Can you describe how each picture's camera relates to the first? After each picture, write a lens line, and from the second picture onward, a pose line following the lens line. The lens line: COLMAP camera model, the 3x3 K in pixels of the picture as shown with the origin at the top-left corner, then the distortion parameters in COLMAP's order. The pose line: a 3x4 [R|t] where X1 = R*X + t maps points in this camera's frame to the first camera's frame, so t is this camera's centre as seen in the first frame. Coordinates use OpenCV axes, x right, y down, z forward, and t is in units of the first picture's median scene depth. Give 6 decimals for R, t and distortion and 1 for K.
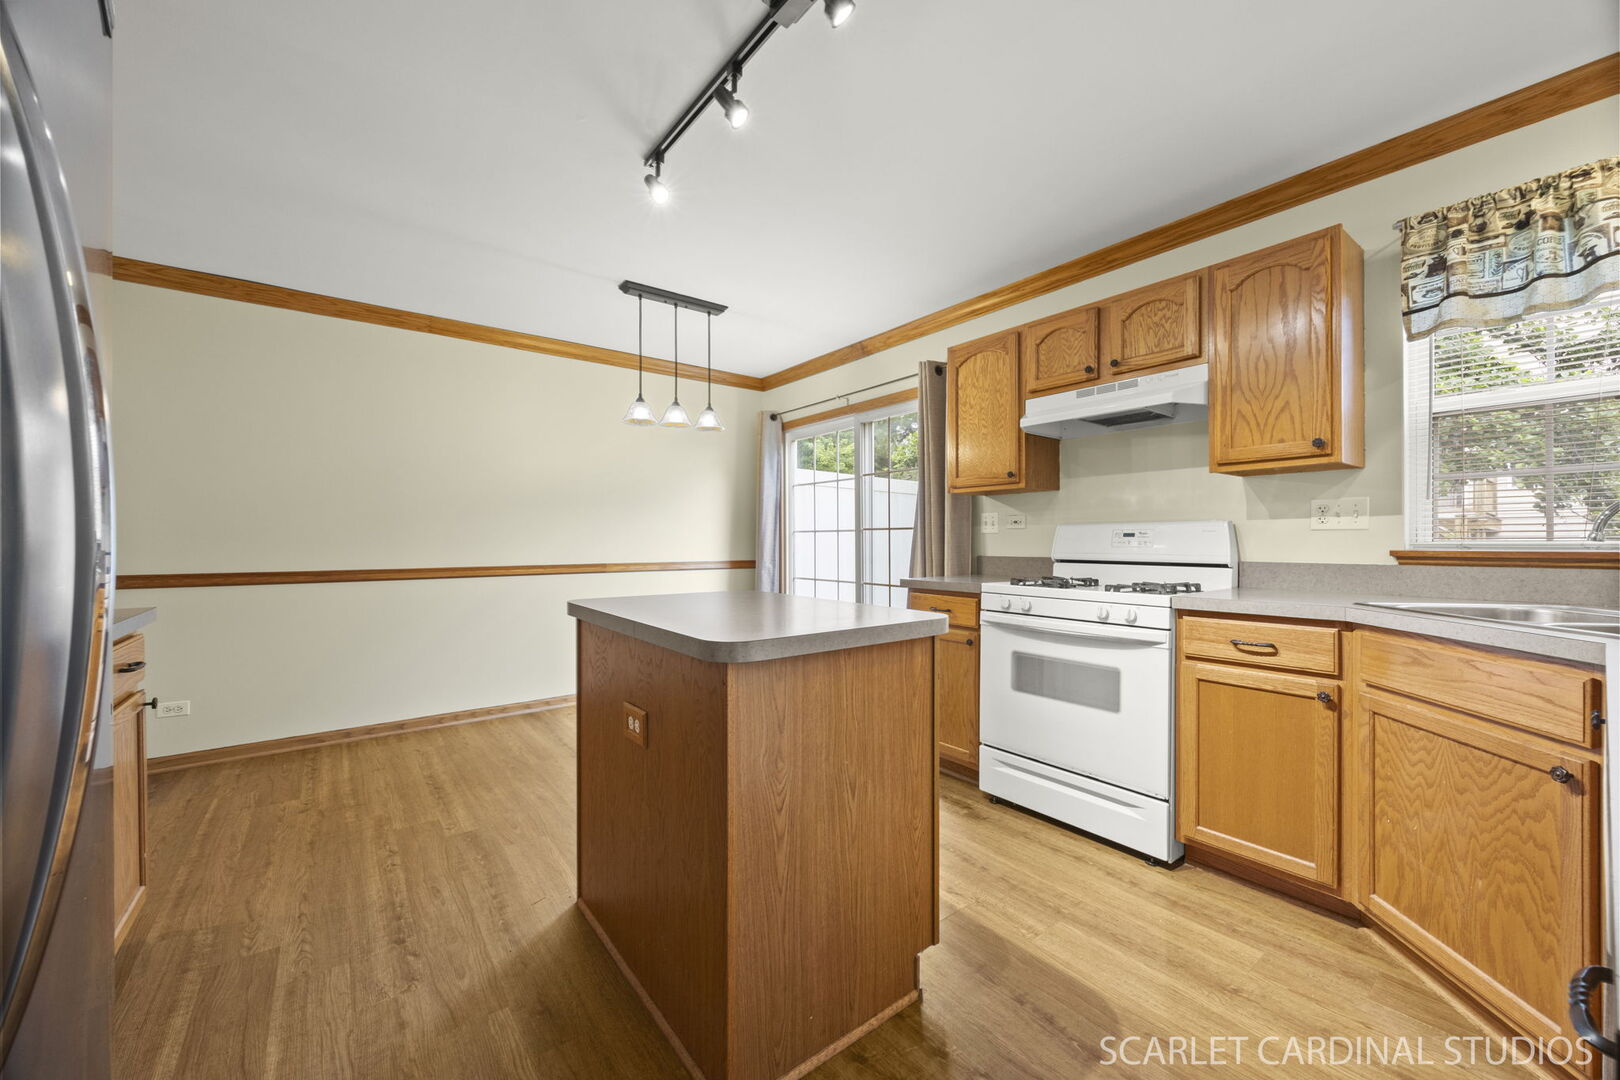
lens RADIAL K [[615.3, 0, 810.8], [0, 615.3, 537.3], [0, 0, 1]] dist [-0.000651, -0.000123]
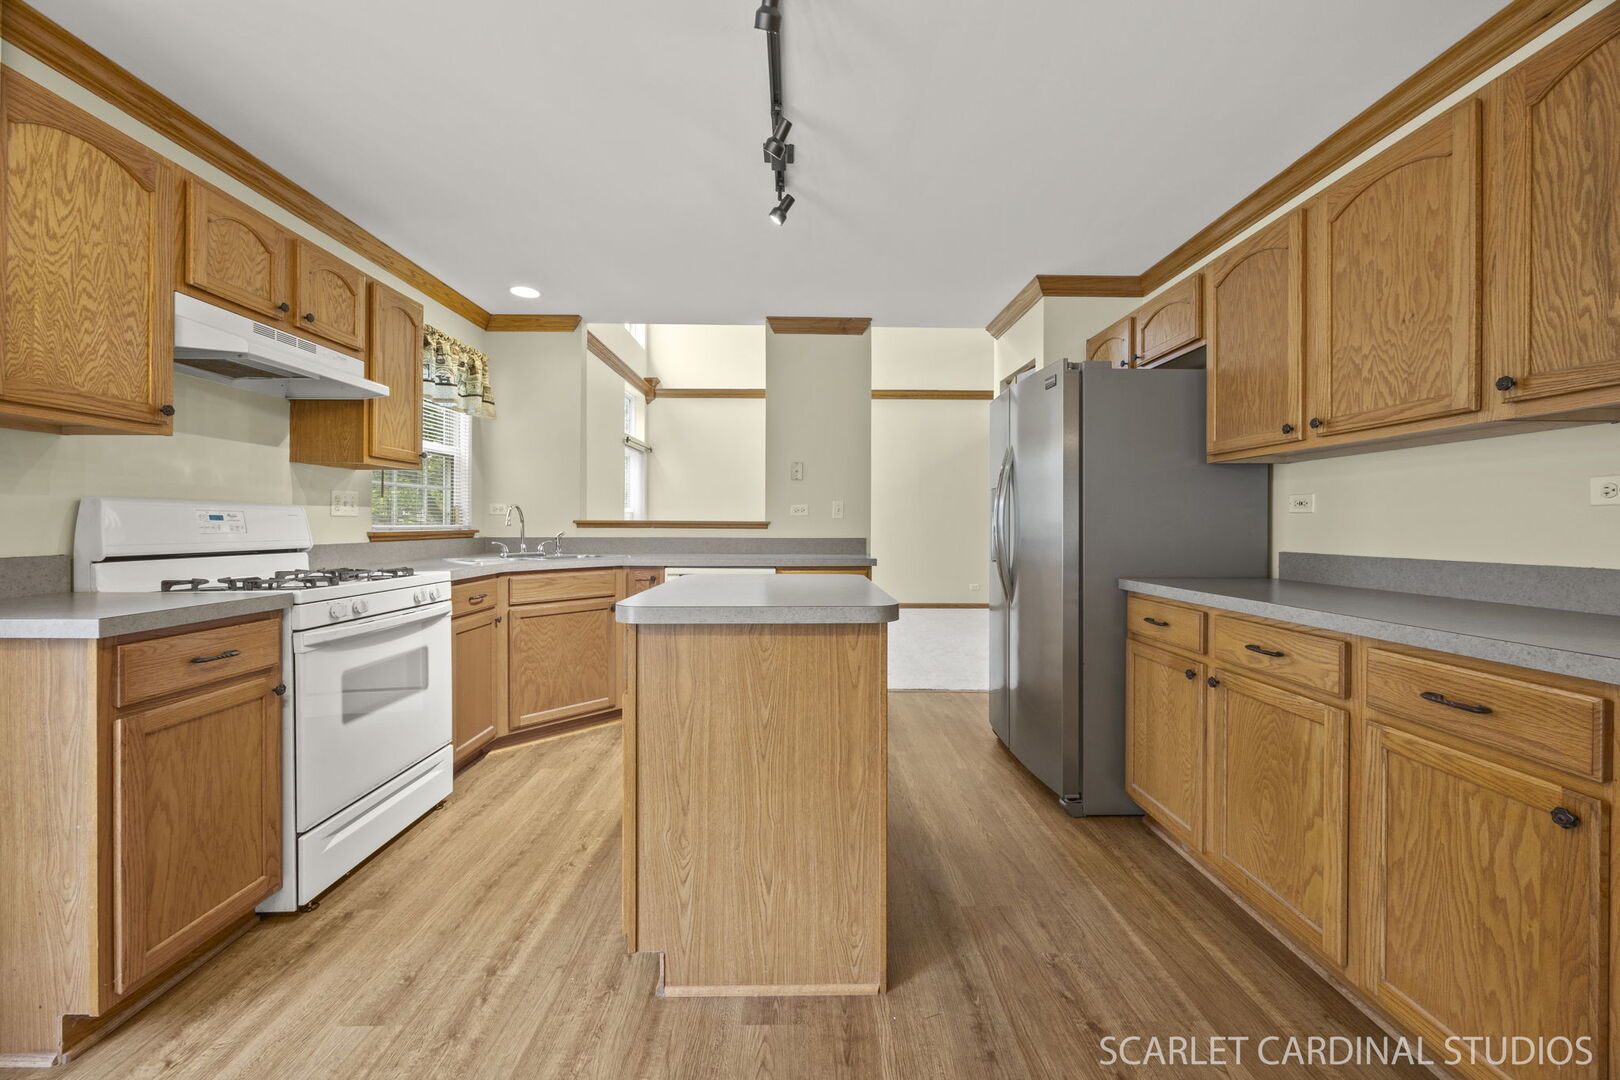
lens RADIAL K [[615.3, 0, 811.6], [0, 615.3, 531.4], [0, 0, 1]] dist [-0.000651, -0.000123]
pose [[-0.798045, -0.006370, 0.602564, -0.637872], [-0.002967, 0.999974, 0.006642, 0.006898], [-0.602590, 0.003513, -0.798043, 1.390883]]
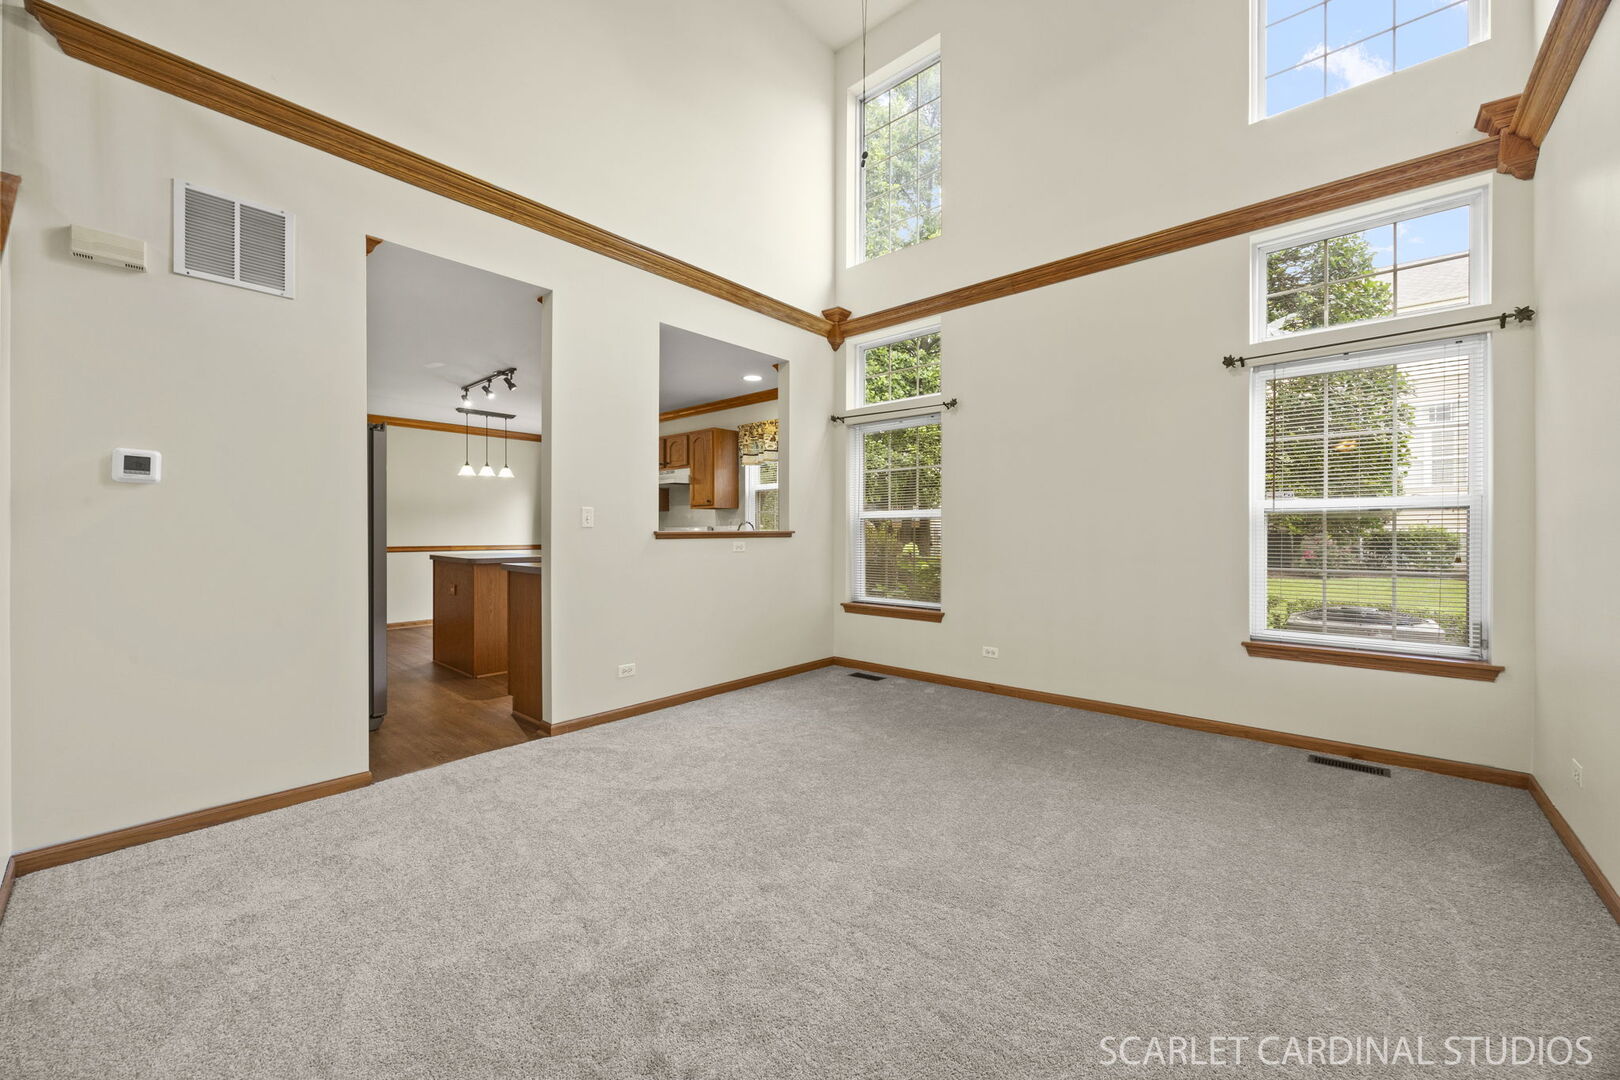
lens RADIAL K [[615.3, 0, 811.1], [0, 615.3, 537.4], [0, 0, 1]] dist [-0.000651, -0.000123]
pose [[0.982438, 0.000892, 0.186589, 0.662548], [-0.002964, 0.999937, 0.010828, -0.010629], [-0.186568, -0.011191, 0.982378, -1.742416]]
